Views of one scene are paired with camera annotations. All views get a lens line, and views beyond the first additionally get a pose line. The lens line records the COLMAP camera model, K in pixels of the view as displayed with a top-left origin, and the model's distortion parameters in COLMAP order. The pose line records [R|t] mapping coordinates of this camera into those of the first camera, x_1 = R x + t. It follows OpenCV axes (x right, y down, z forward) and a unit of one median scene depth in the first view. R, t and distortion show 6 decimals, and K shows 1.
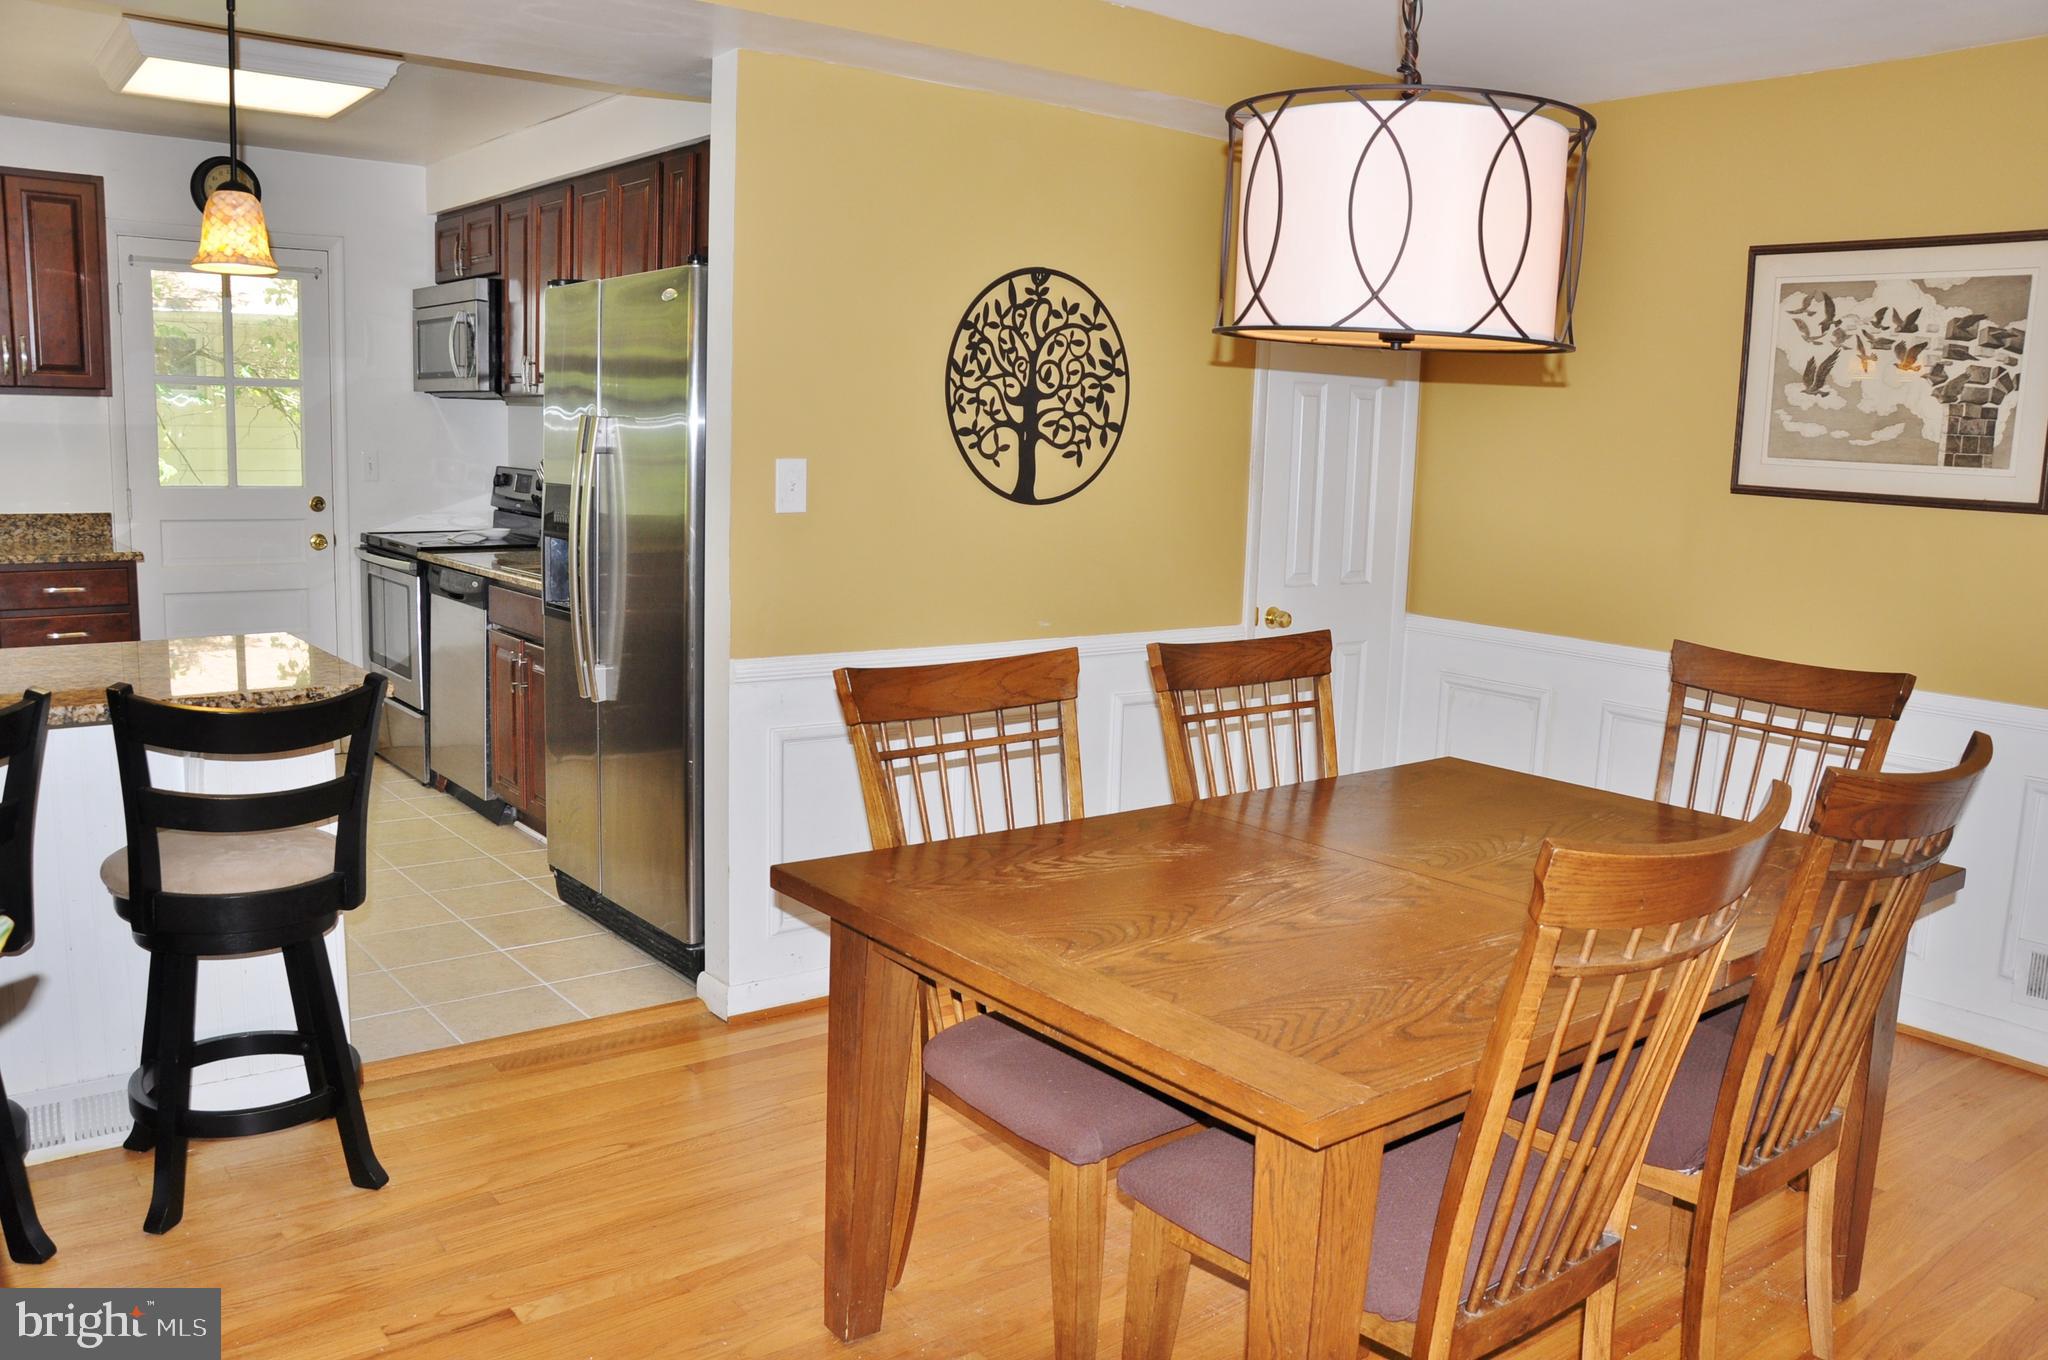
lens RADIAL K [[1605.5, 0, 1025.5], [0, 1605.5, 691.6], [0, 0, 1]] dist [-0.158310, 0.130689]
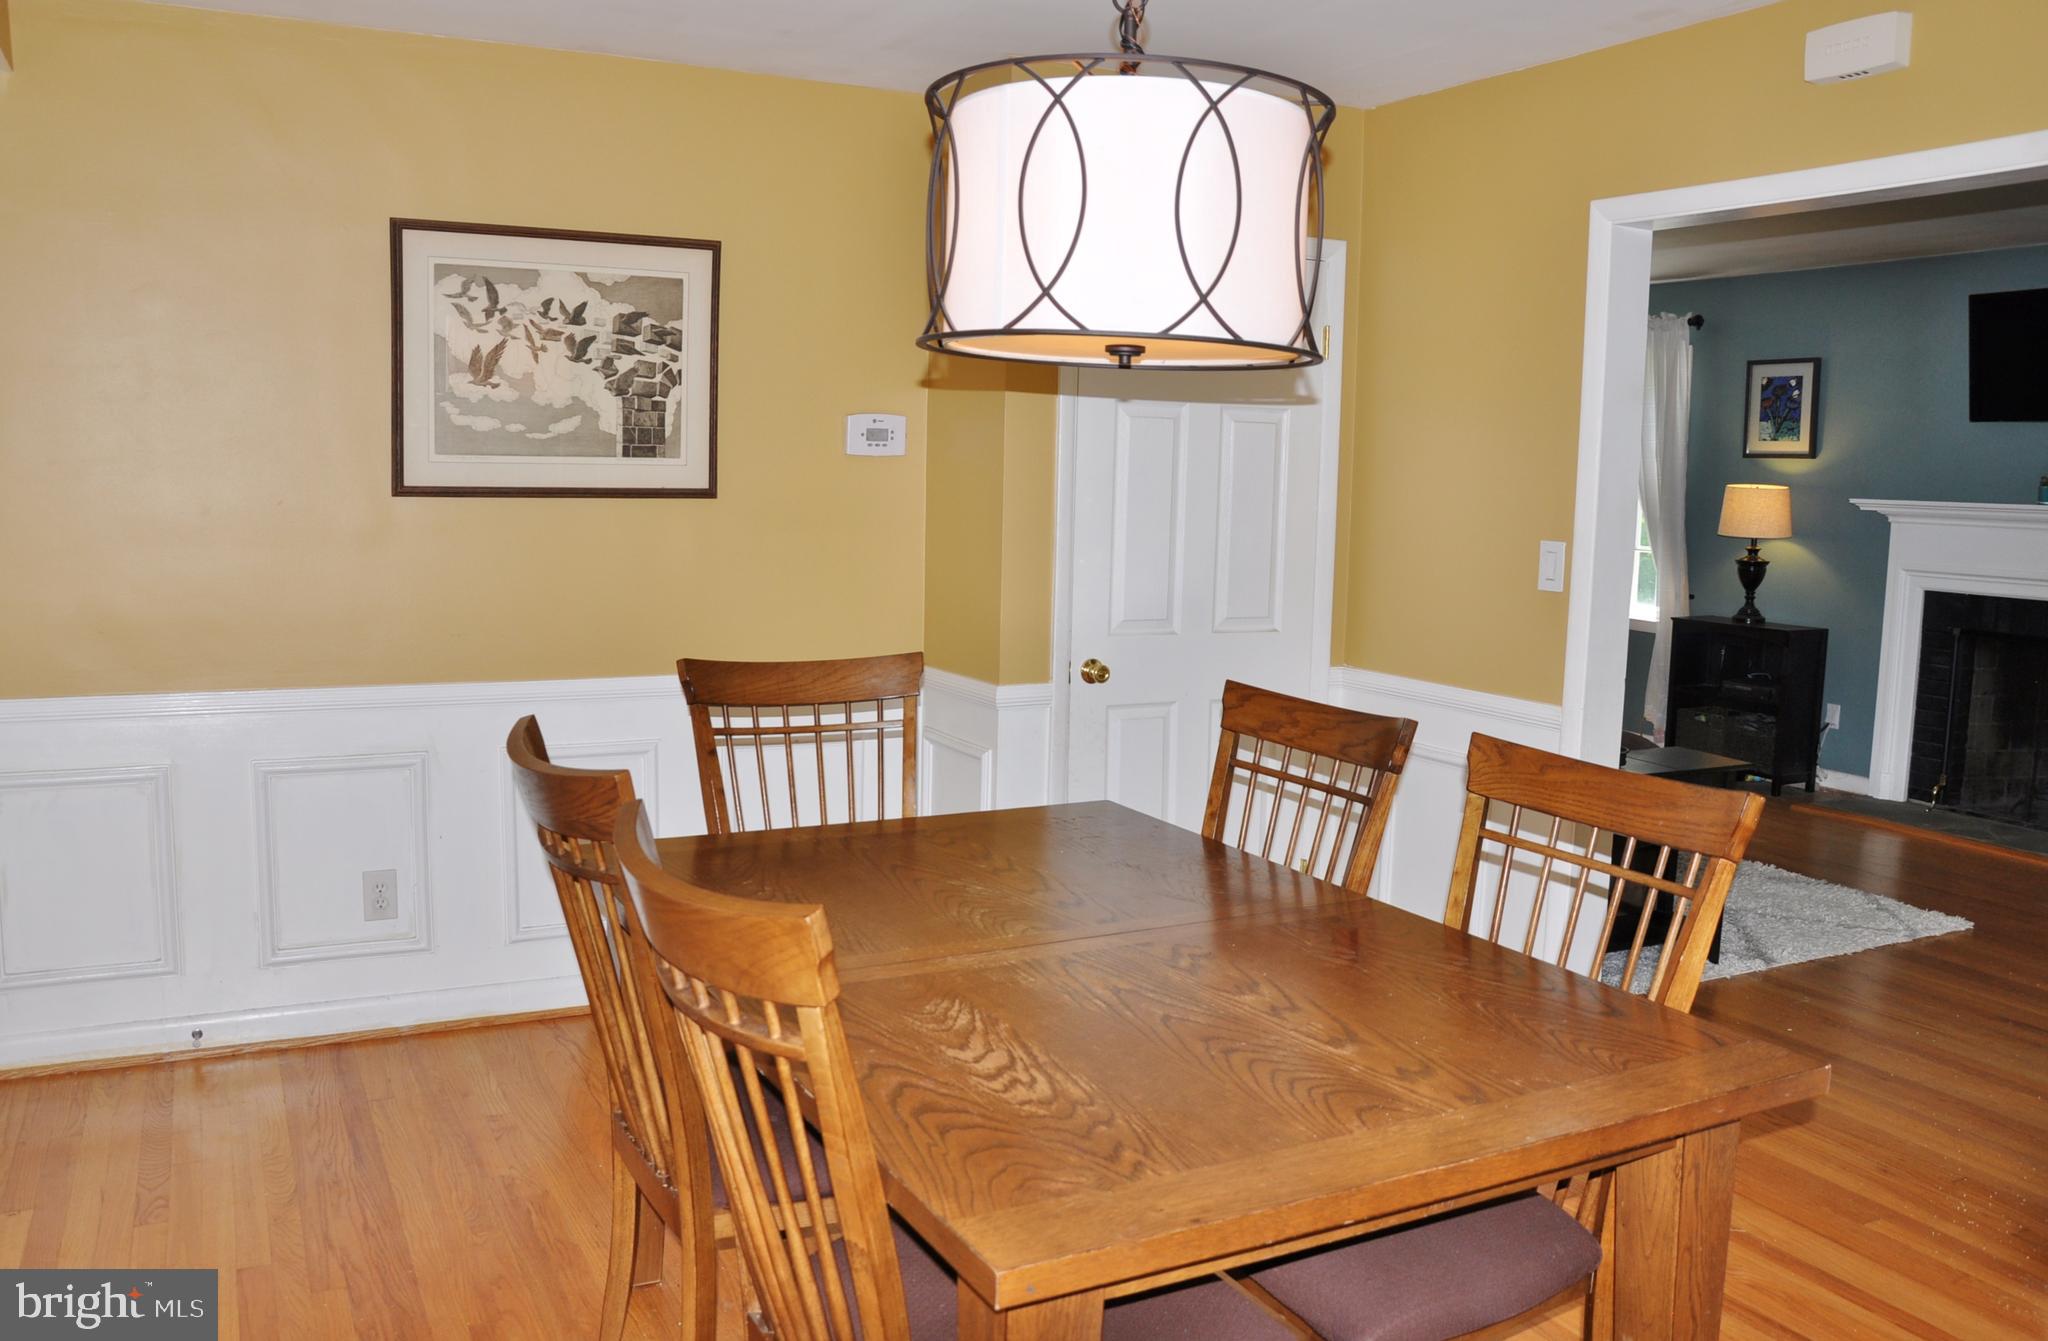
lens RADIAL K [[1626.1, 0, 1022.5], [0, 1626.1, 682.5], [0, 0, 1]] dist [-0.155141, 0.126870]
pose [[0.191508, -0.157304, 0.968803, -0.435339], [0.144015, 0.980893, 0.130799, -0.106596], [-0.970868, 0.114473, 0.210503, 0.563512]]
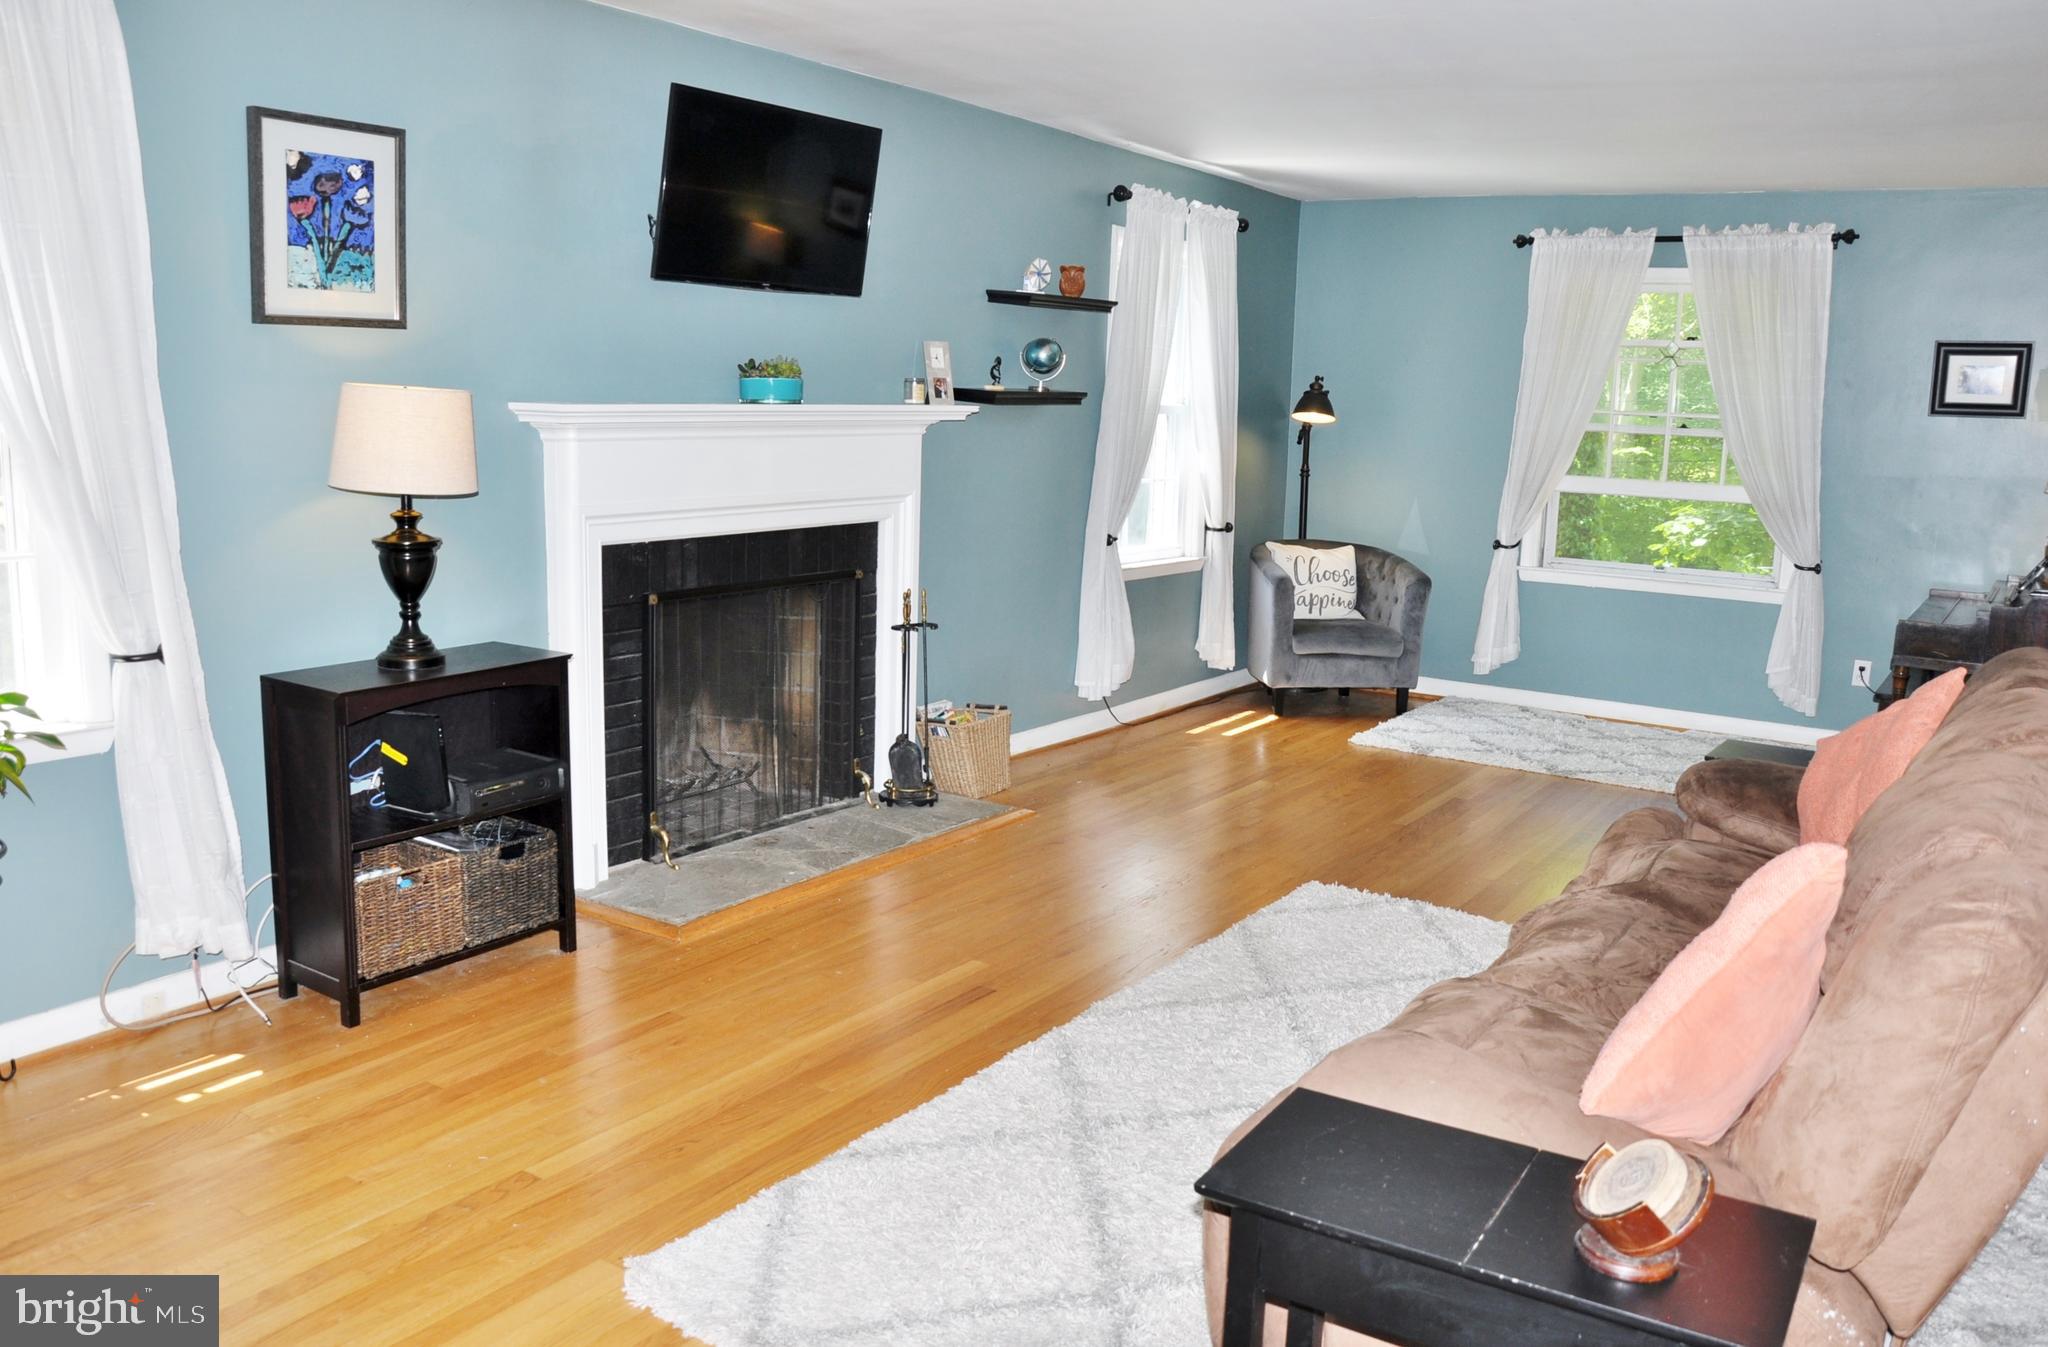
lens RADIAL K [[1626.1, 0, 1022.5], [0, 1626.1, 685.5], [0, 0, 1]] dist [-0.155141, 0.126870]
pose [[-0.947108, -0.003637, -0.320896, 1.740970], [-0.111007, 0.941922, 0.316956, -0.134167], [0.301106, 0.335813, -0.892505, 1.118222]]
